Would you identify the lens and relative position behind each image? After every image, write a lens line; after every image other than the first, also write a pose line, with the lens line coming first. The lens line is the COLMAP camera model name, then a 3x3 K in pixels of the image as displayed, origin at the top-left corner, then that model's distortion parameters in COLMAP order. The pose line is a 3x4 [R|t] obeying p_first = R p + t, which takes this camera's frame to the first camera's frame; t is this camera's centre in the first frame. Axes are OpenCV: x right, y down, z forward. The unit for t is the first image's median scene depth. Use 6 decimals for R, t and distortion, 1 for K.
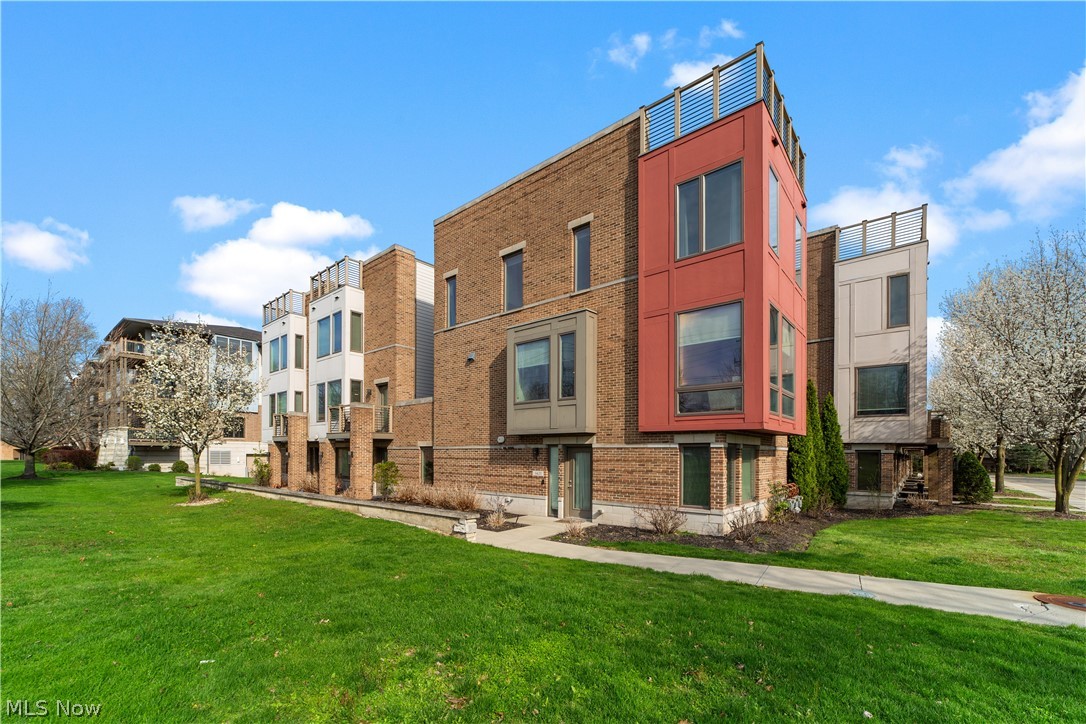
lens RADIAL K [[419.0, 0, 541.3], [0, 419.0, 390.6], [0, 0, 1]] dist [-0.007513, 0.004561]
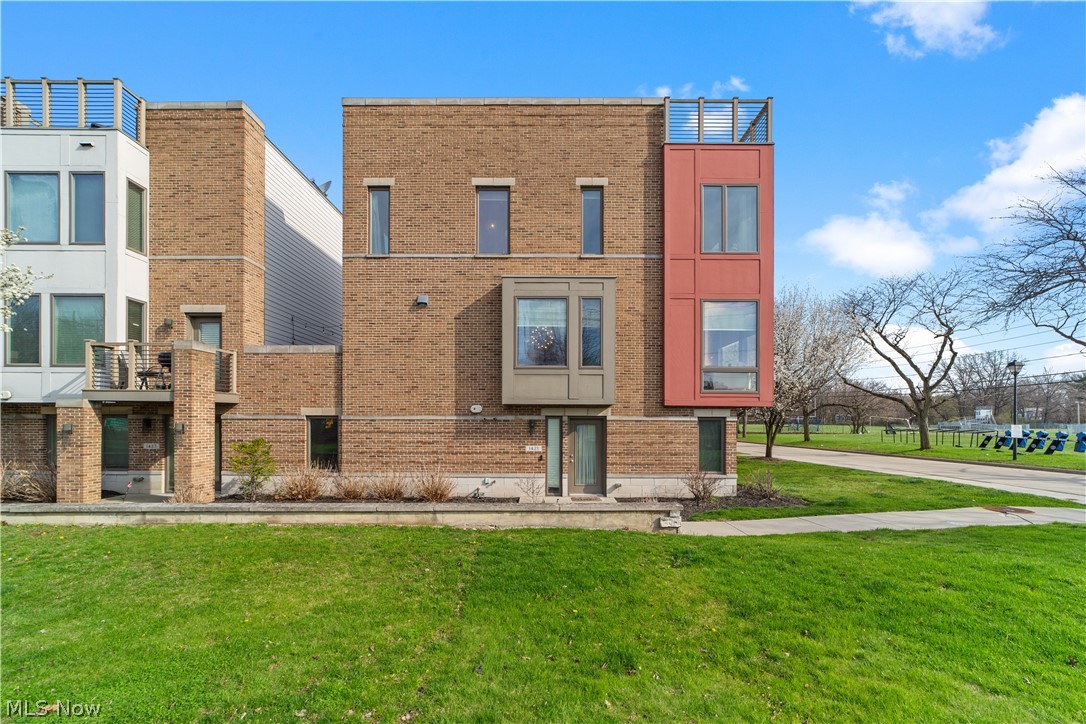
lens RADIAL K [[419.0, 0, 542.3], [0, 419.0, 362.5], [0, 0, 1]] dist [-0.007513, 0.004561]
pose [[0.788462, 0.080626, 0.609776, -0.551577], [-0.091893, 0.995686, -0.012831, 0.027594], [-0.608180, -0.045917, 0.792470, 0.302628]]
